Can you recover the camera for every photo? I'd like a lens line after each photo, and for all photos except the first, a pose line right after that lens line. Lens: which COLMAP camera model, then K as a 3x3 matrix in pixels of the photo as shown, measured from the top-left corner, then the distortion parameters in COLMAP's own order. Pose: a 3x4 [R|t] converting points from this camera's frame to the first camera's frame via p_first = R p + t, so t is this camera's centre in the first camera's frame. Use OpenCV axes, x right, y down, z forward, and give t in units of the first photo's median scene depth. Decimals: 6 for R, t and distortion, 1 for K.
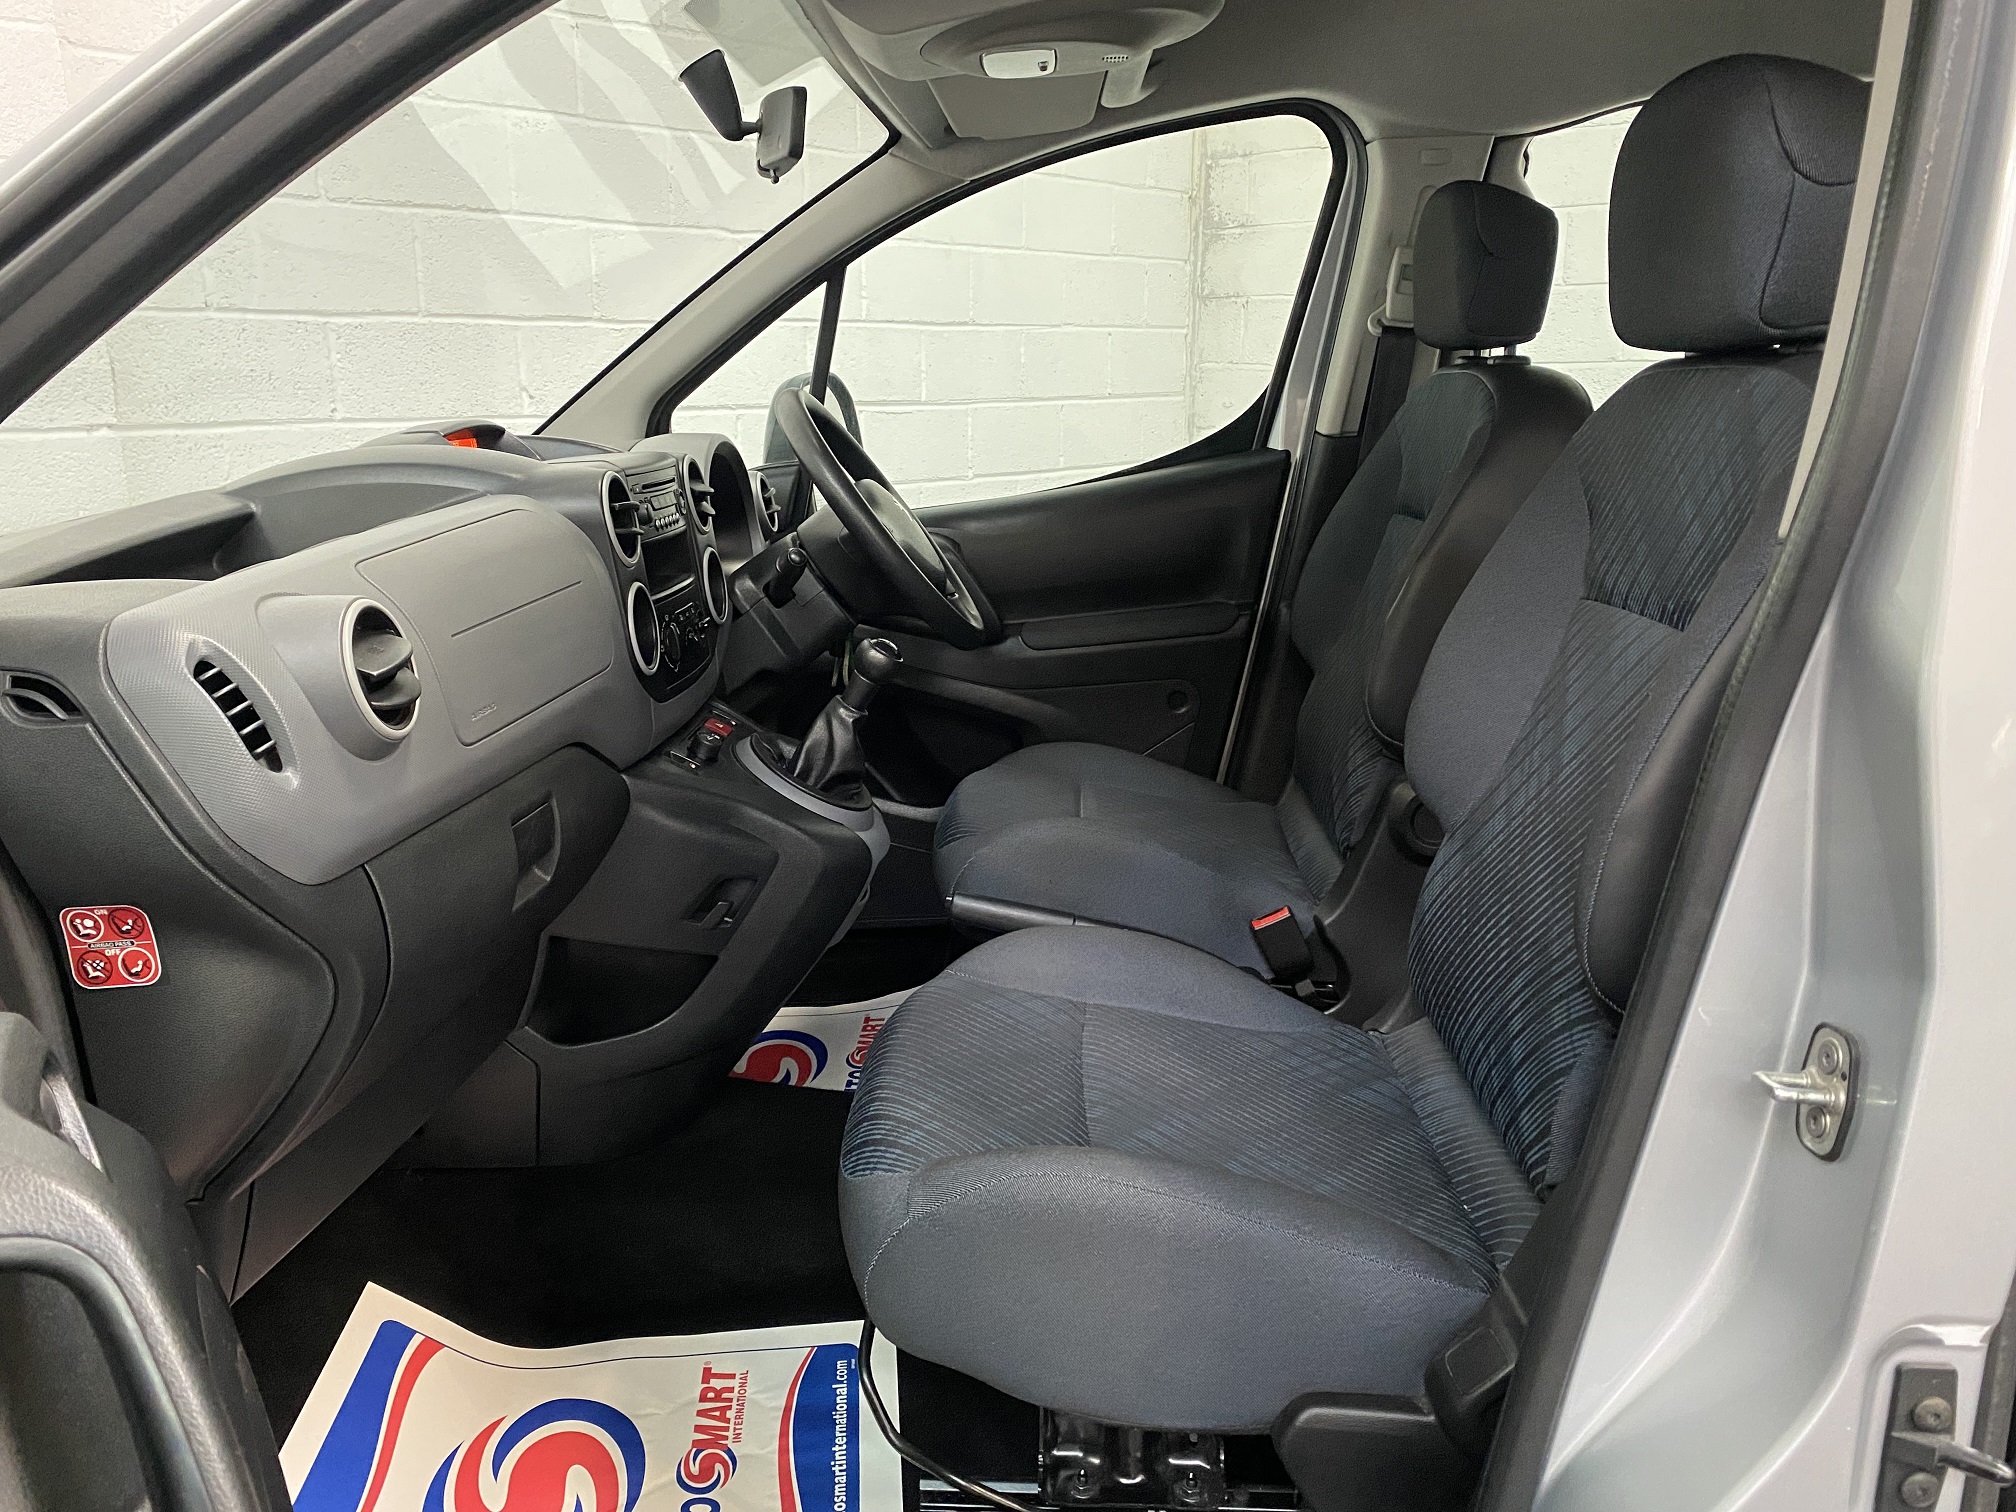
lens RADIAL K [[1508.4, 0, 997.8], [0, 1508.4, 754.0], [0, 0, 1]] dist [0.066016, -0.098066]
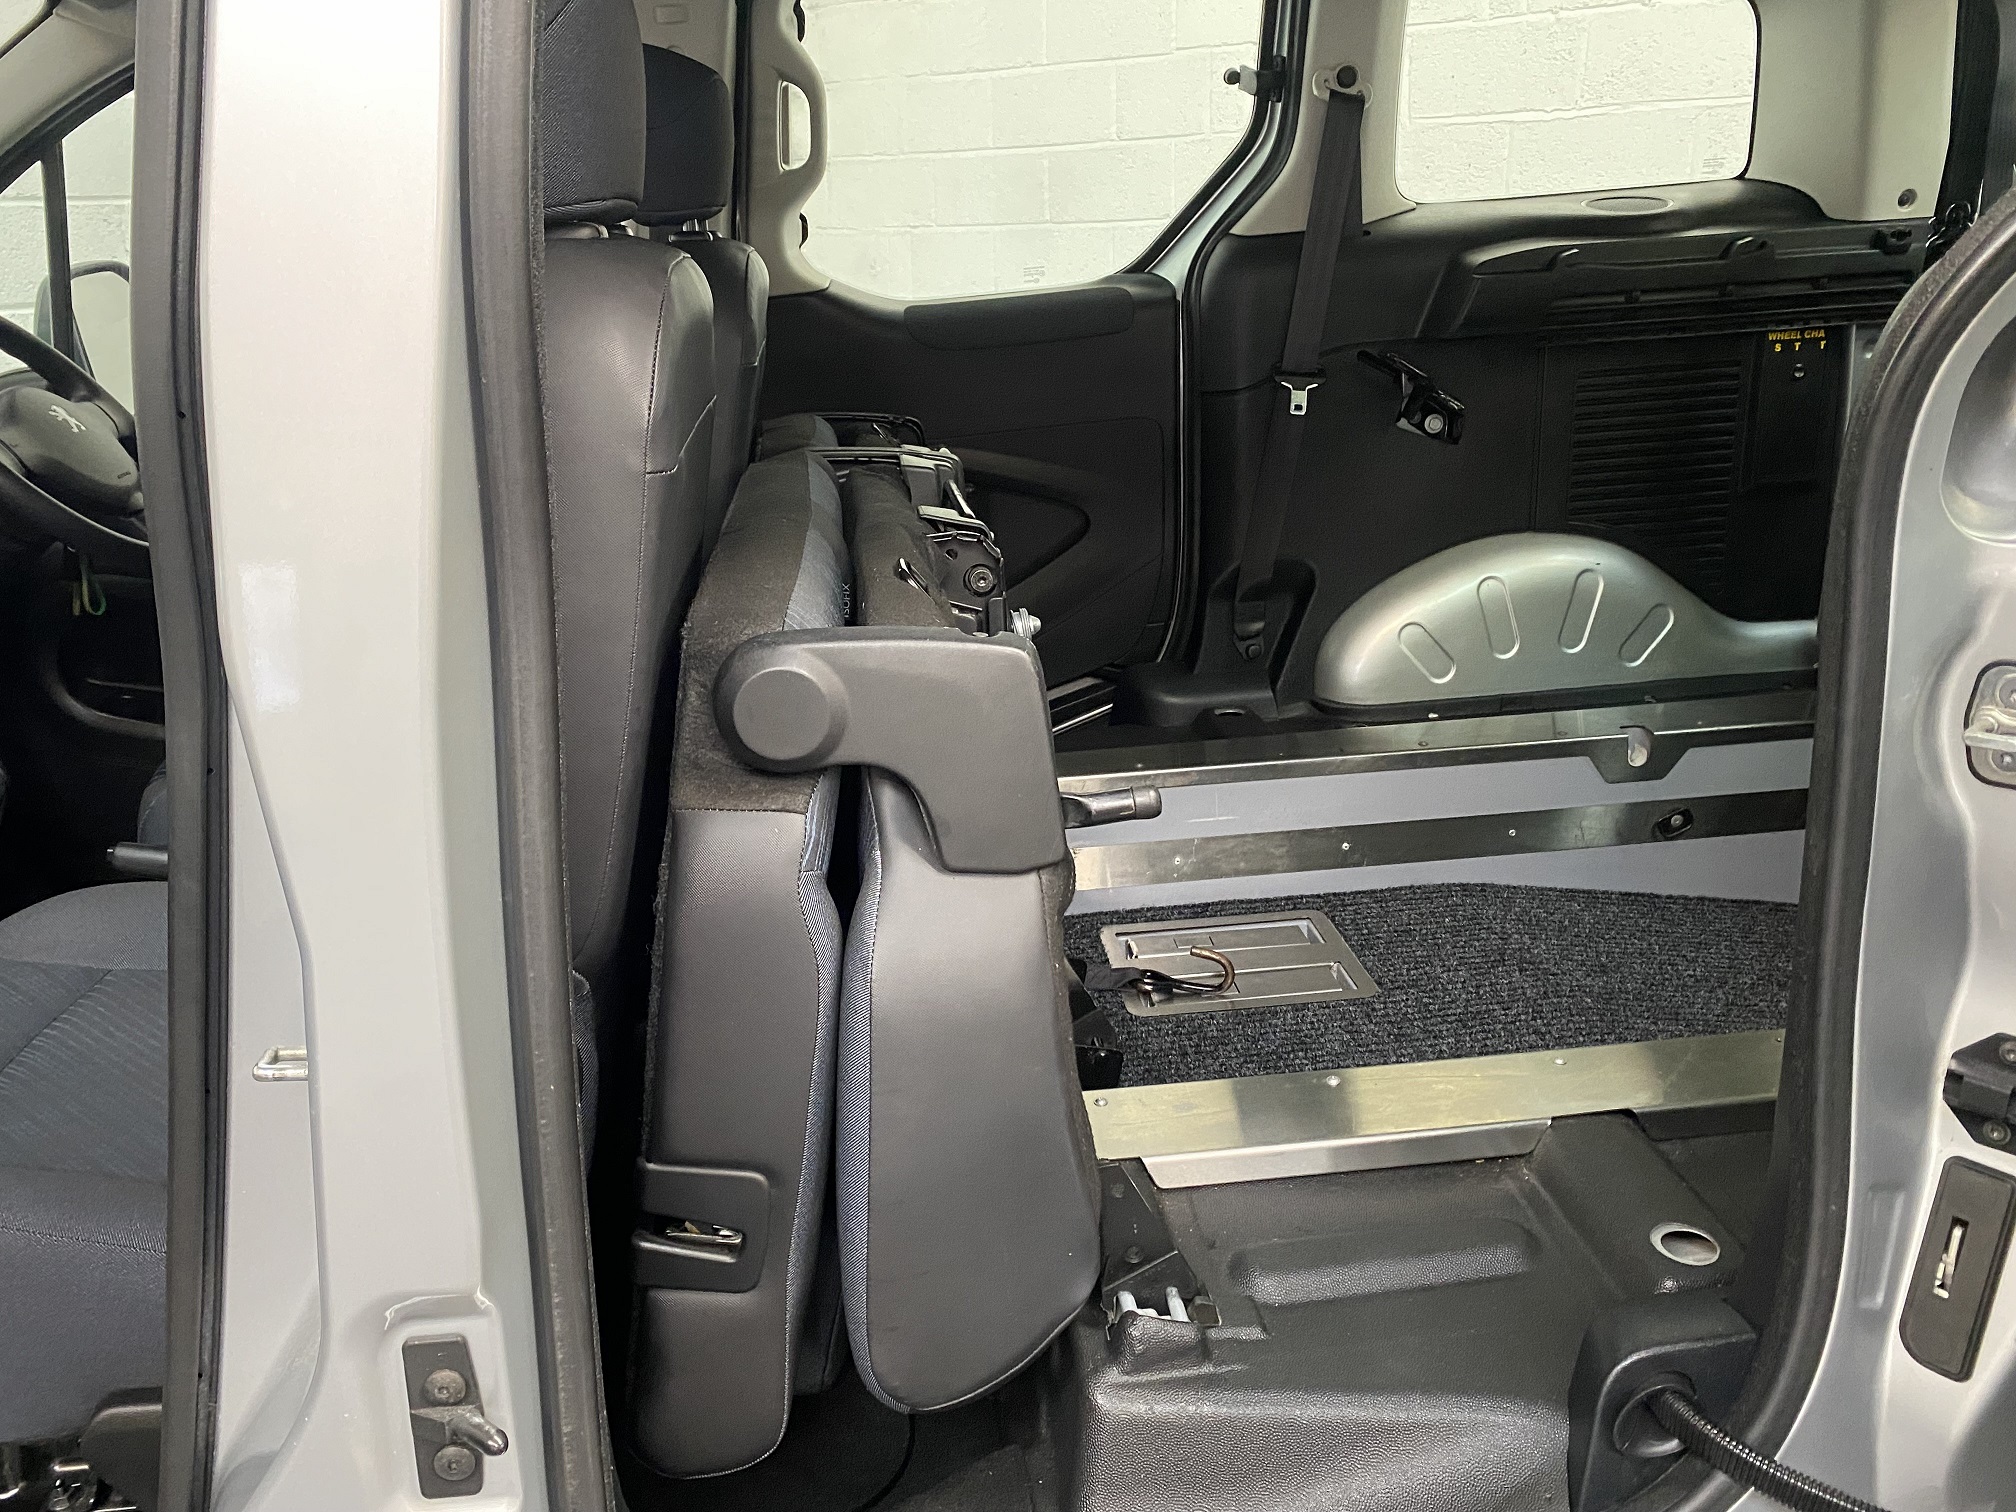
lens RADIAL K [[1508.0, 0, 1002.0], [0, 1508.0, 738.6], [0, 0, 1]] dist [0.007401, 0.007086]
pose [[0.987846, -0.072982, 0.137239, 0.419057], [0.062382, 0.994840, 0.080015, -0.012163], [-0.142371, -0.070481, 0.987301, 0.025804]]
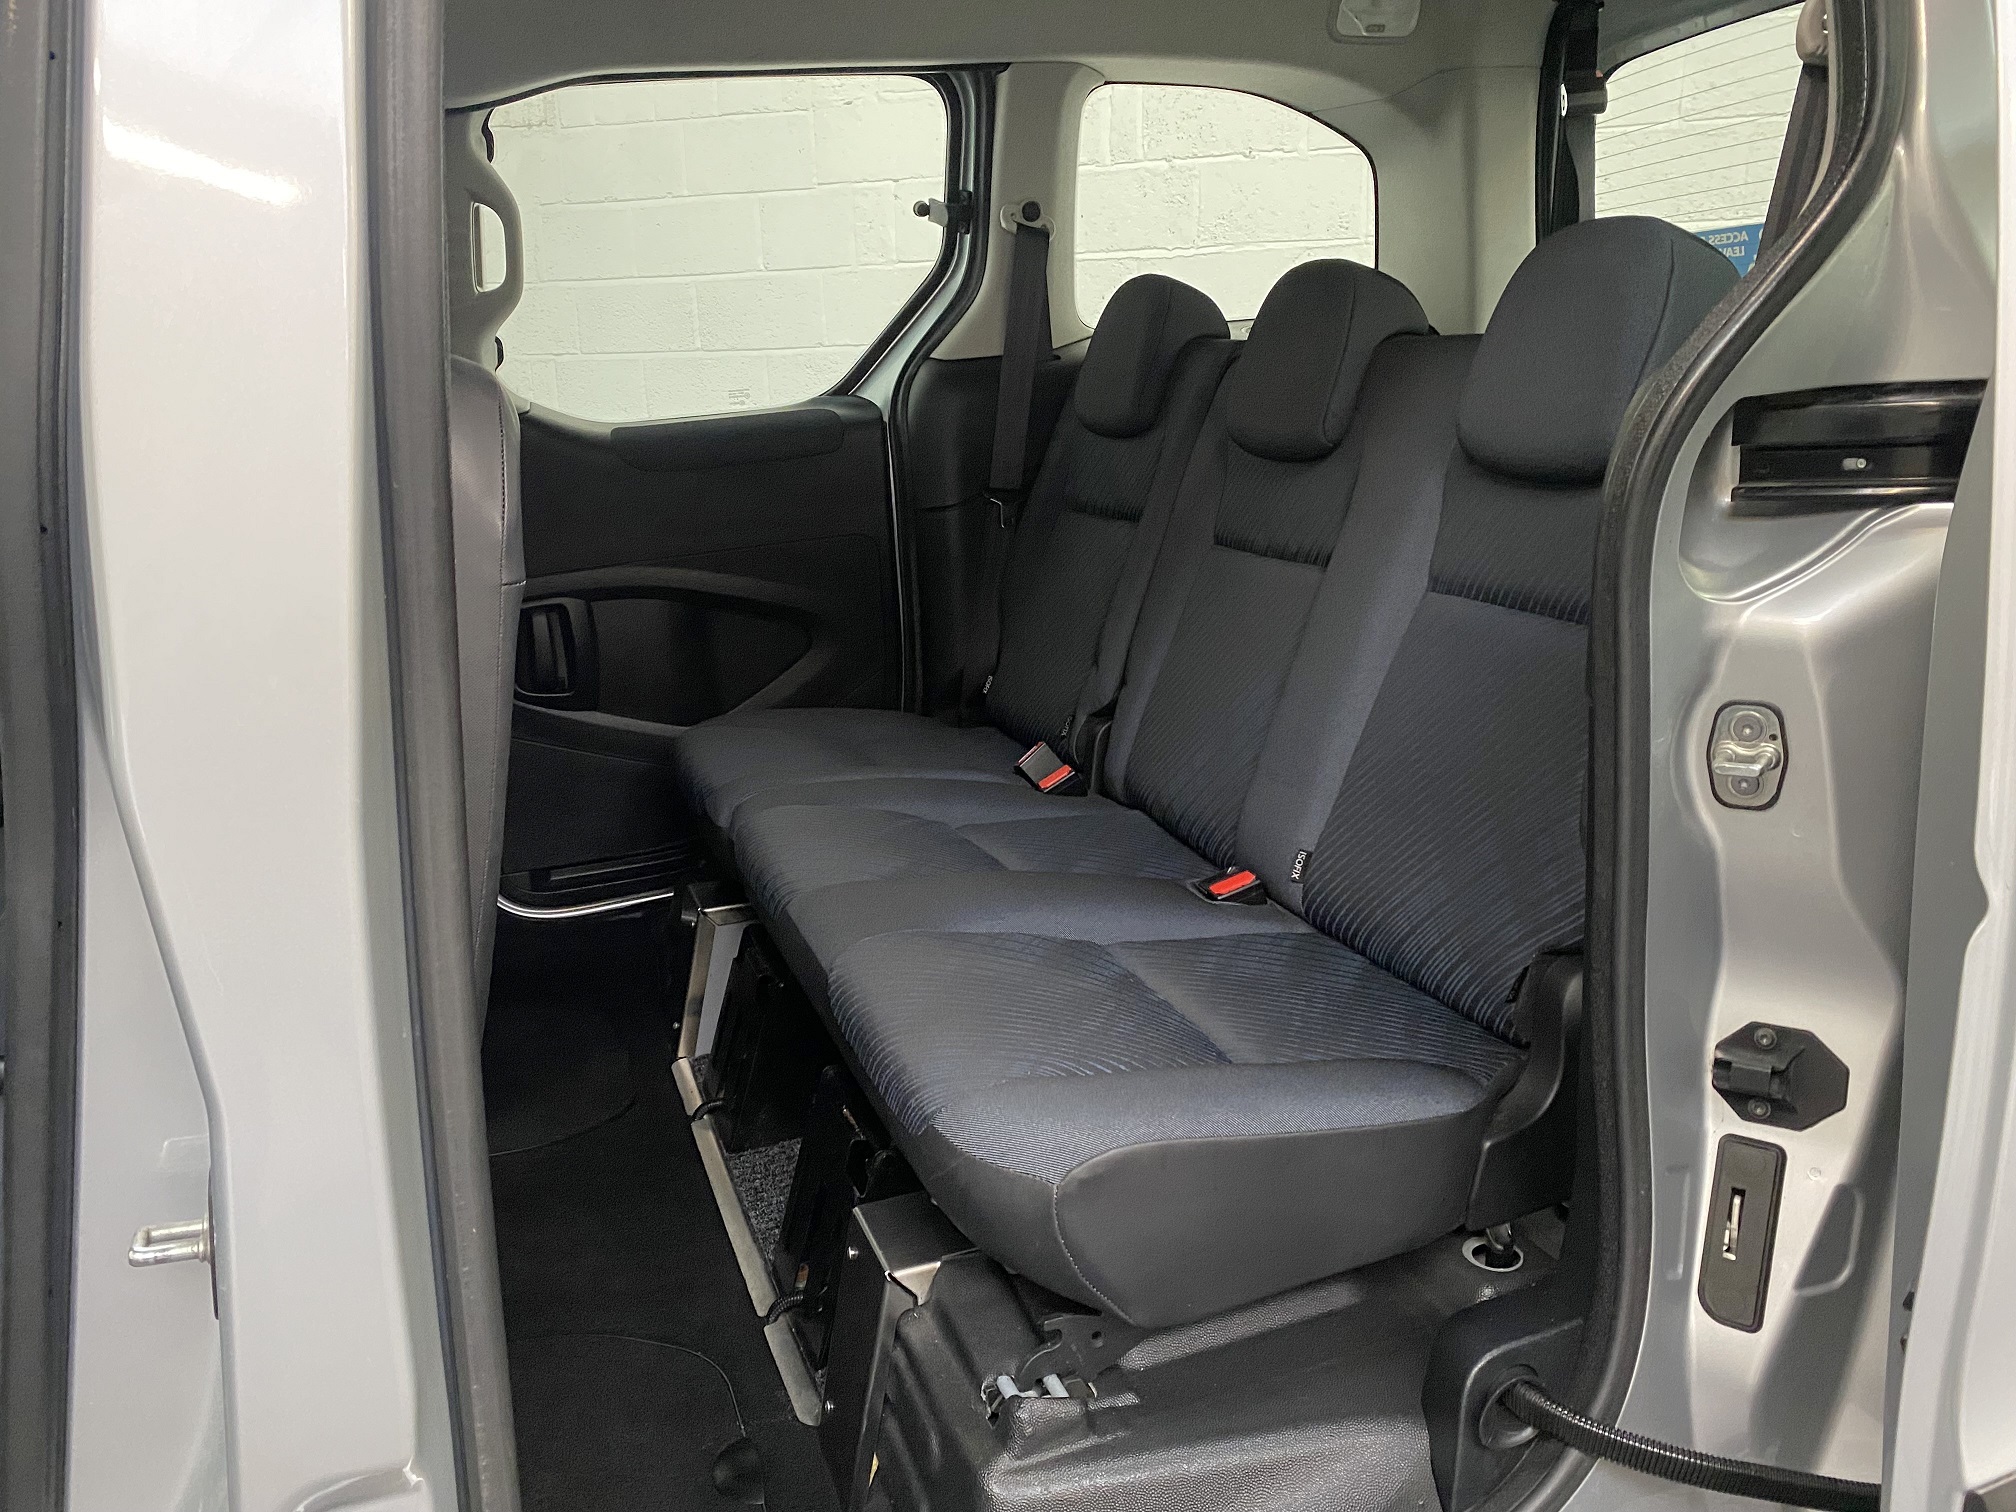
lens RADIAL K [[1507.6, 0, 1005.5], [0, 1507.6, 782.7], [0, 0, 1]] dist [0.029172, -0.006938]
pose [[0.921356, -0.129700, 0.366445, 0.336240], [0.120395, 0.991553, 0.048240, -0.008140], [-0.369607, -0.000328, 0.929188, 0.031355]]
